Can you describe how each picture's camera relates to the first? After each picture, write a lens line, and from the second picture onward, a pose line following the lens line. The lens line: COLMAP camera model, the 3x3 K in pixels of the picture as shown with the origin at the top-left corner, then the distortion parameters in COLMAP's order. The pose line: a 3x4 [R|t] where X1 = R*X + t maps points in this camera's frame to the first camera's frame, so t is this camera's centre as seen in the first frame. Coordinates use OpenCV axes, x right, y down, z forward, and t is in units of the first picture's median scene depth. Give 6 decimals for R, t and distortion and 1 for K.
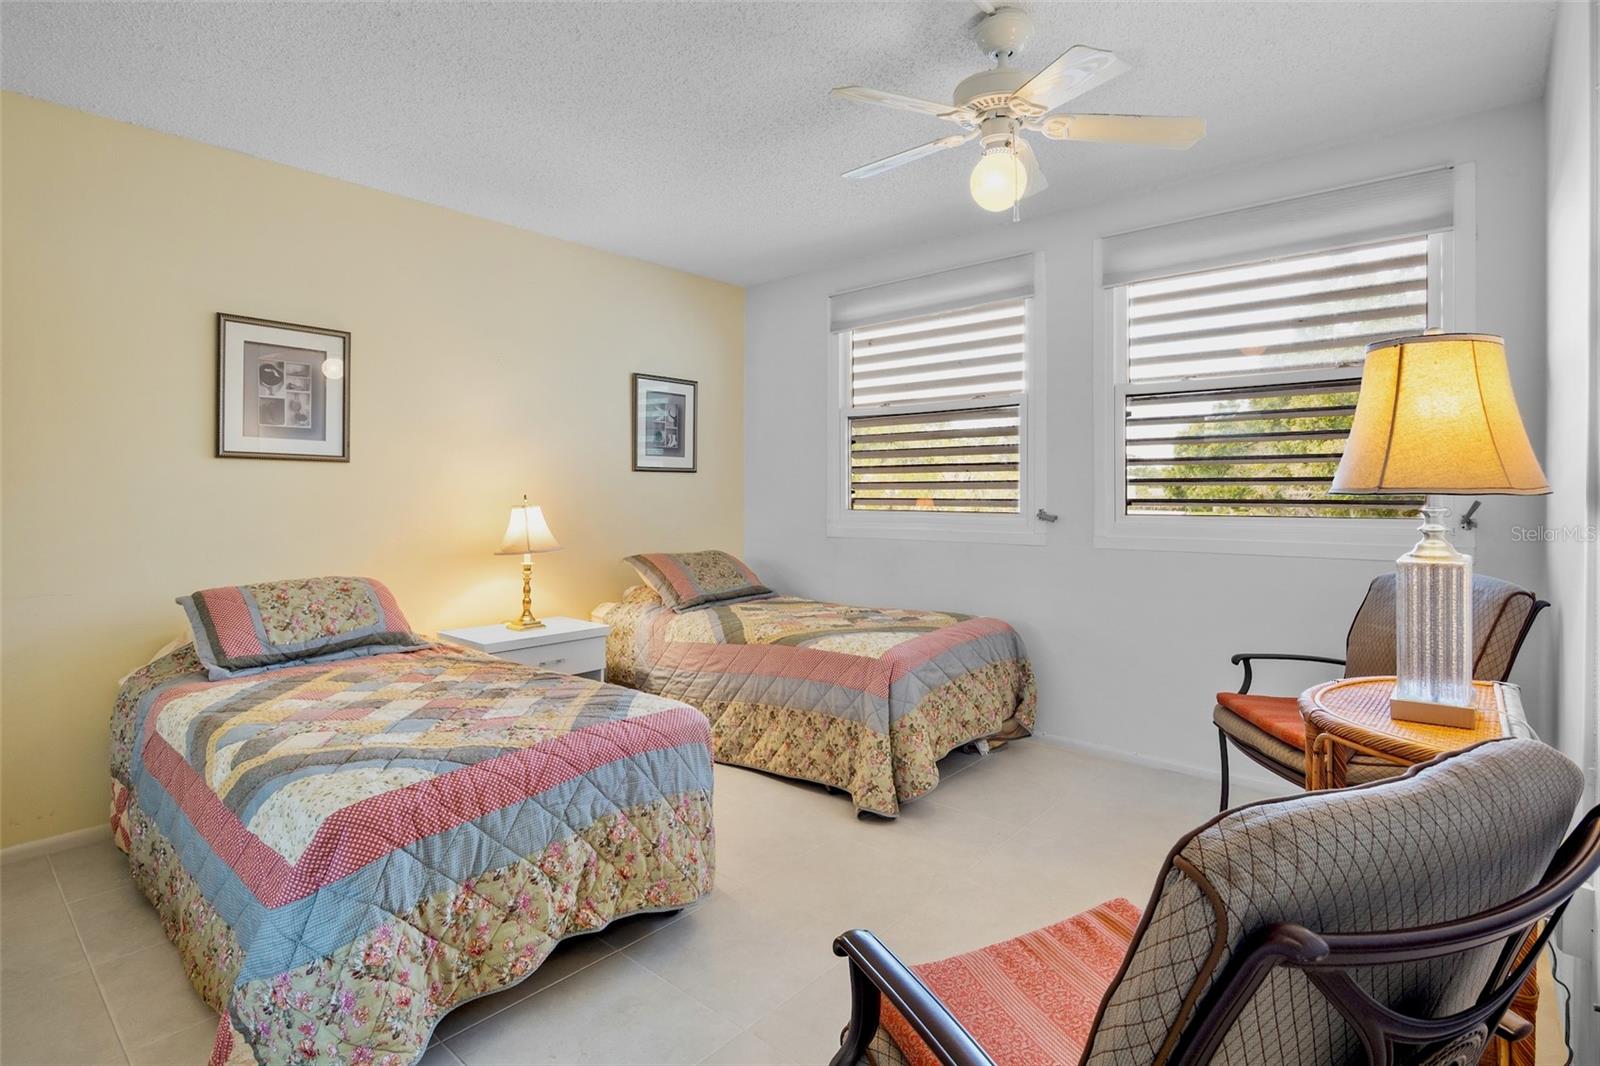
lens RADIAL K [[779.5, 0, 795.8], [0, 779.5, 521.2], [0, 0, 1]] dist [-0.009776, 0.000004]
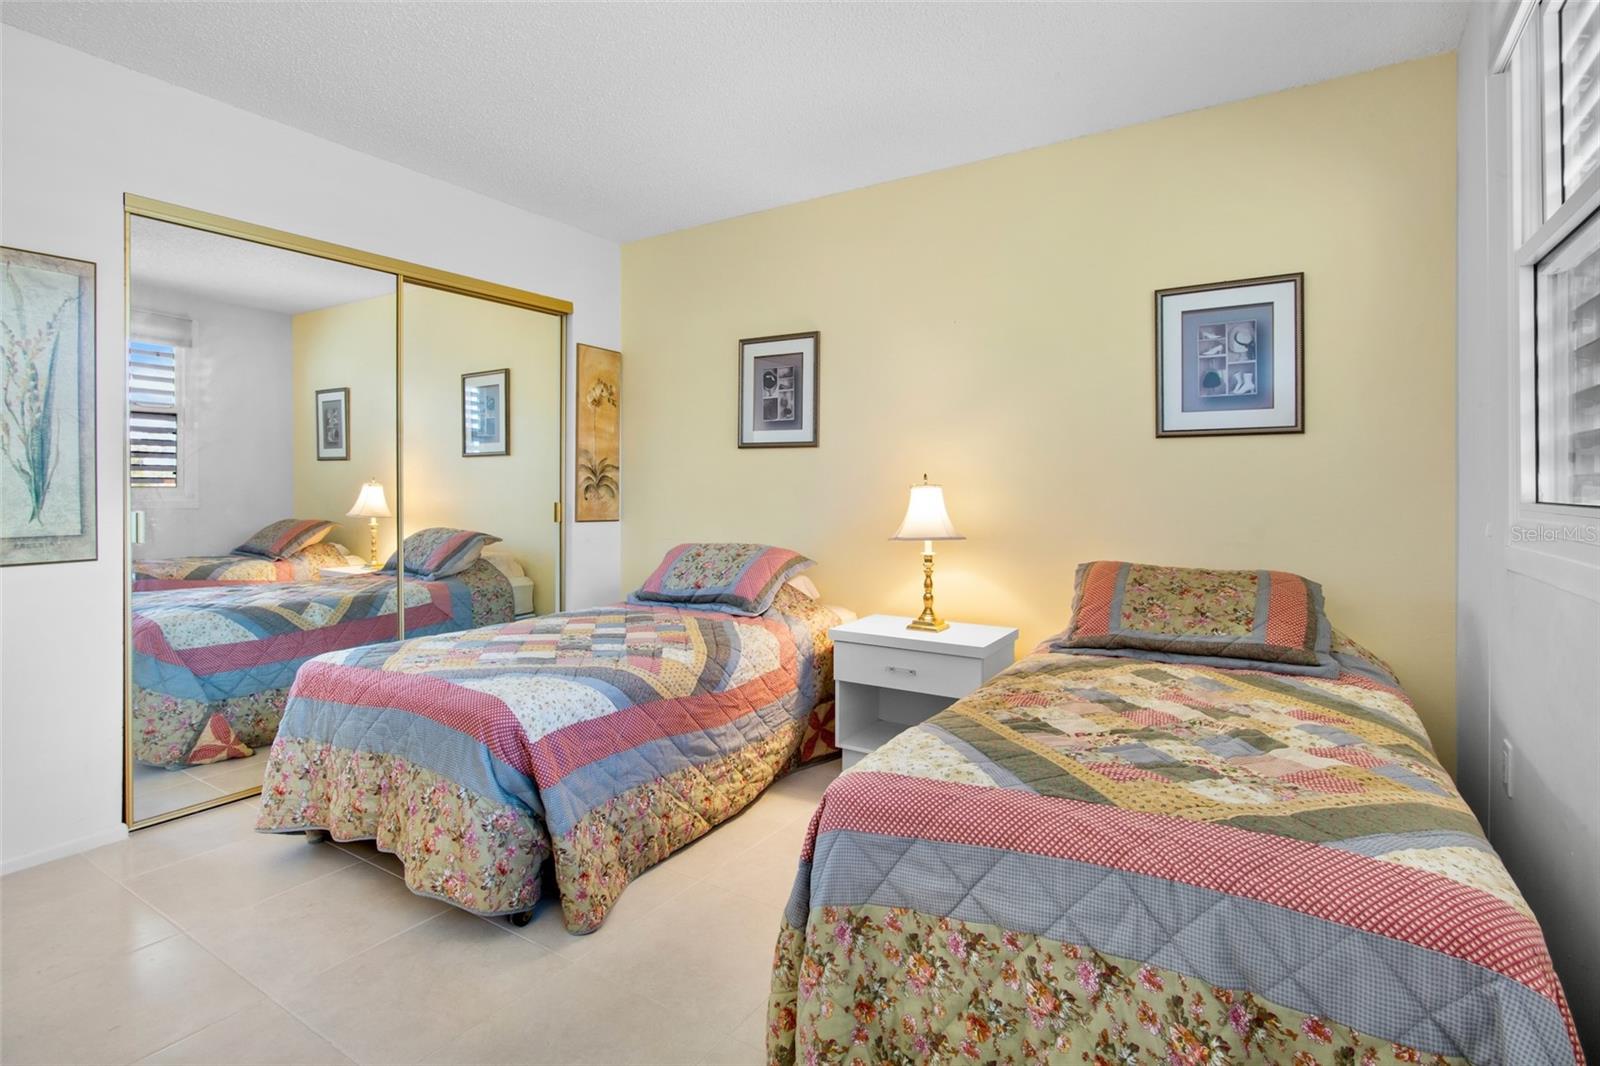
lens RADIAL K [[799.2, 0, 799.5], [0, 799.2, 491.4], [0, 0, 1]] dist [-0.015322, -0.000218]
pose [[0.162639, 0.017451, -0.986531, 0.508646], [-0.023429, 0.999630, 0.013820, -0.024301], [0.986408, 0.020865, 0.162987, 0.713125]]
